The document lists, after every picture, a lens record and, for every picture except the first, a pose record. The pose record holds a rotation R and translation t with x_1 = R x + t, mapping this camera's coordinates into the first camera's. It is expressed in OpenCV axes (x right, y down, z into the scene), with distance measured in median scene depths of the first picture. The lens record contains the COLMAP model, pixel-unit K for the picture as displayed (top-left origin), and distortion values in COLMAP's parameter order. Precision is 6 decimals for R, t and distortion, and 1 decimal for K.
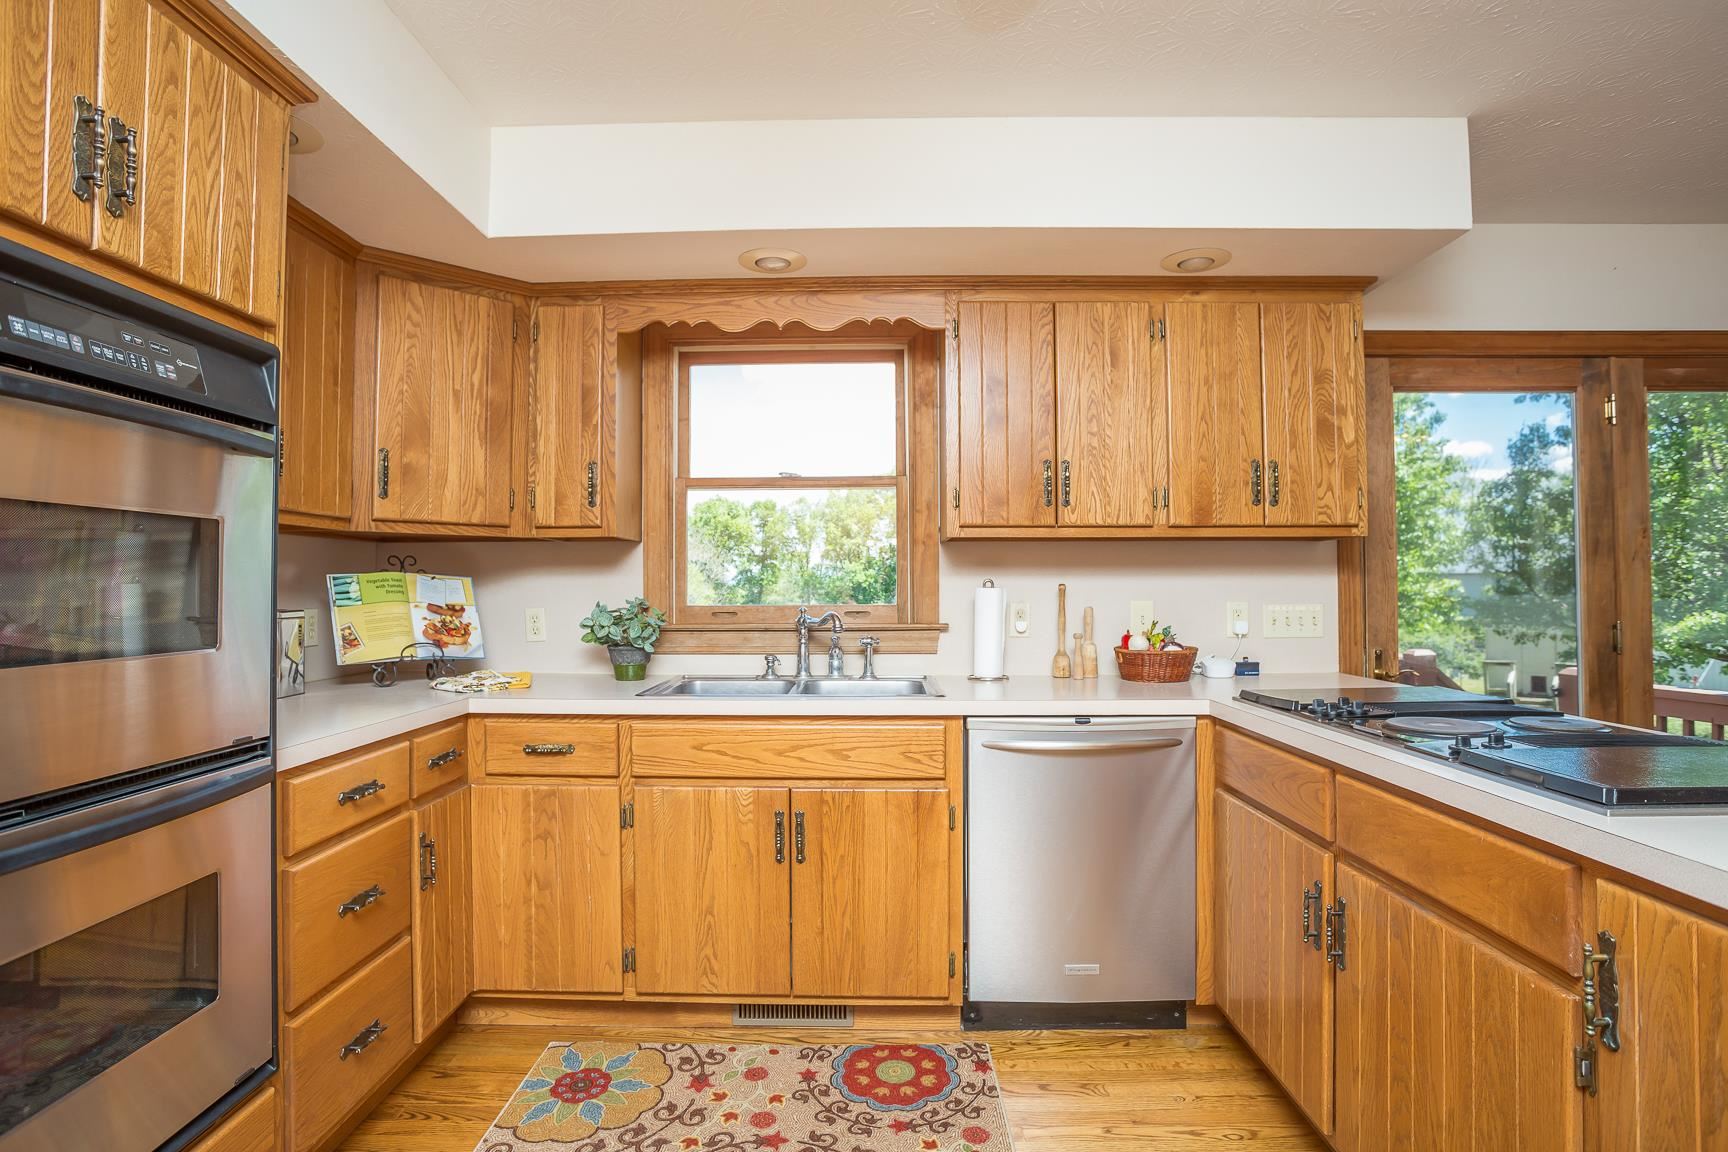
lens RADIAL K [[896.1, 0, 864.0], [0, 896.1, 576.0], [0, 0, 1]] dist [-0.022281, 0.000522]
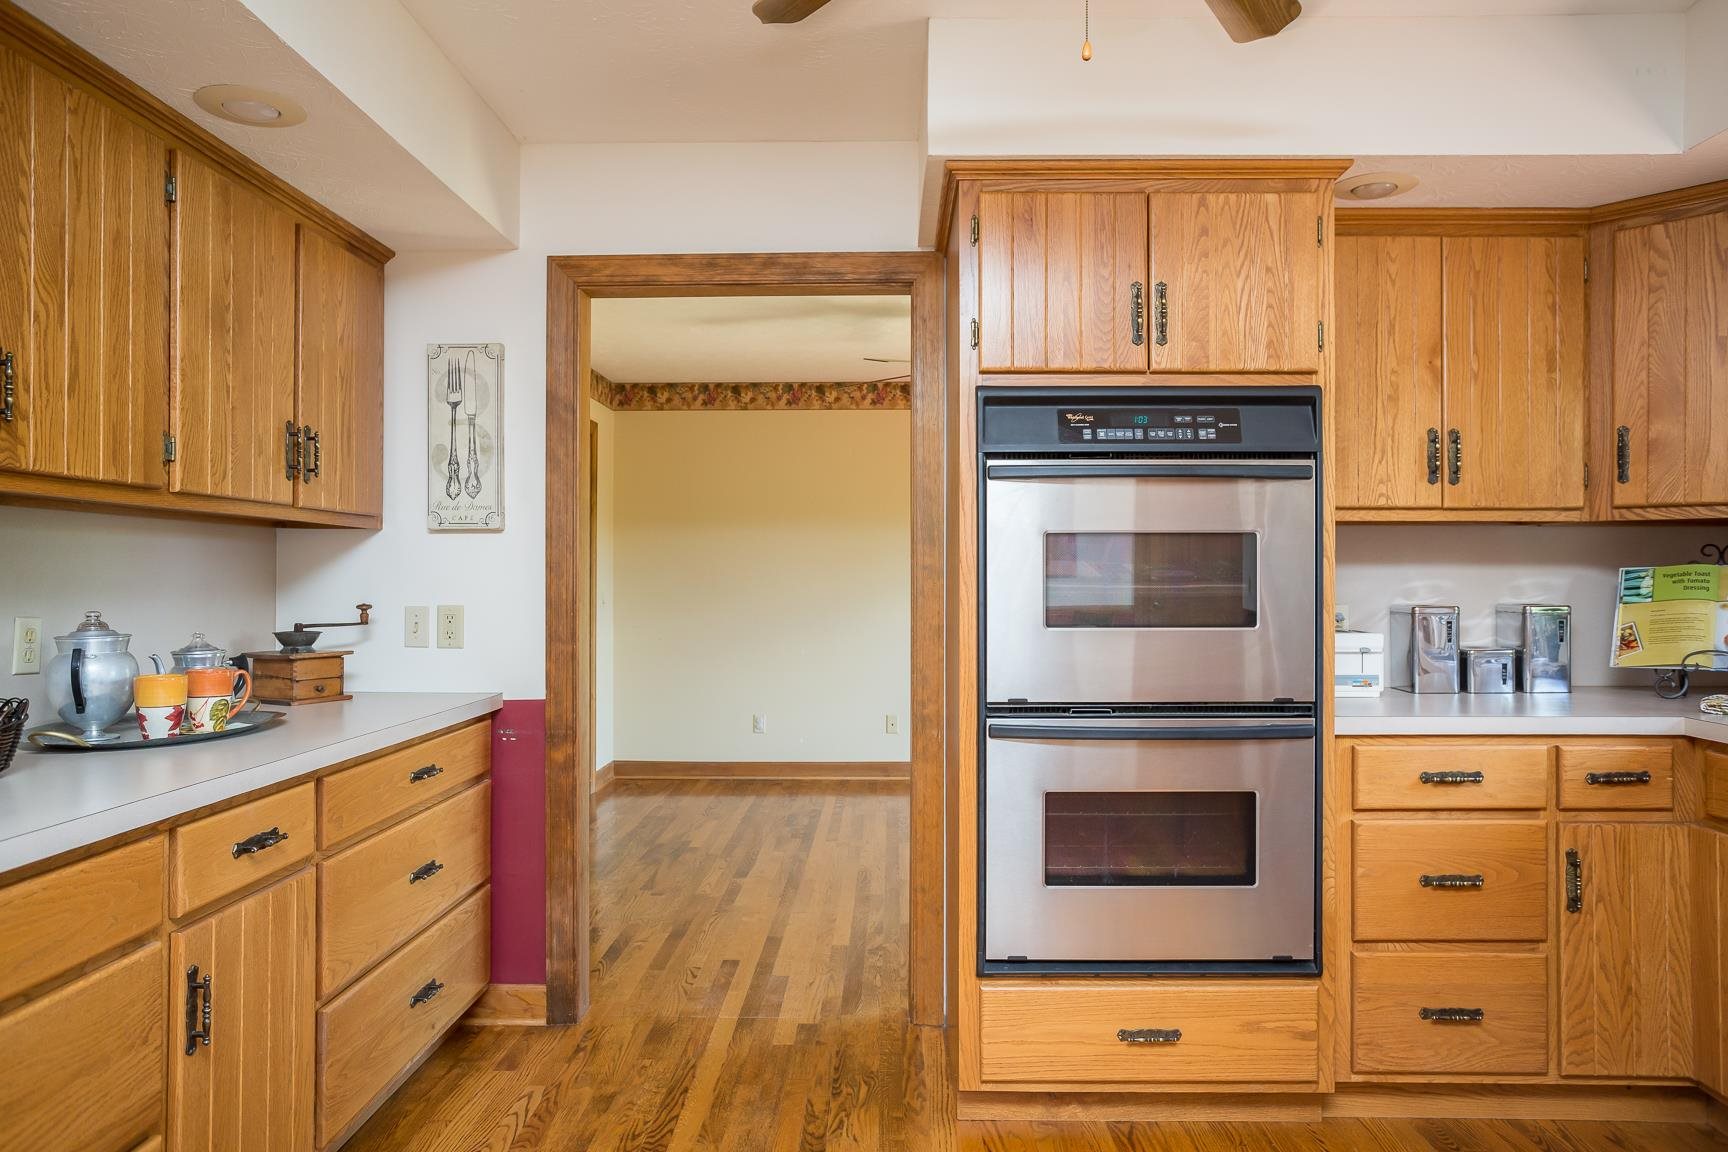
lens RADIAL K [[1301.8, 0, 864.0], [0, 1301.8, 576.0], [0, 0, 1]] dist [-0.001447, -0.002149]
pose [[0.006898, -0.000449, -0.999976, 0.998820], [0.012083, 0.999927, -0.000365, -0.003172], [0.999903, -0.012080, 0.006902, 0.306926]]
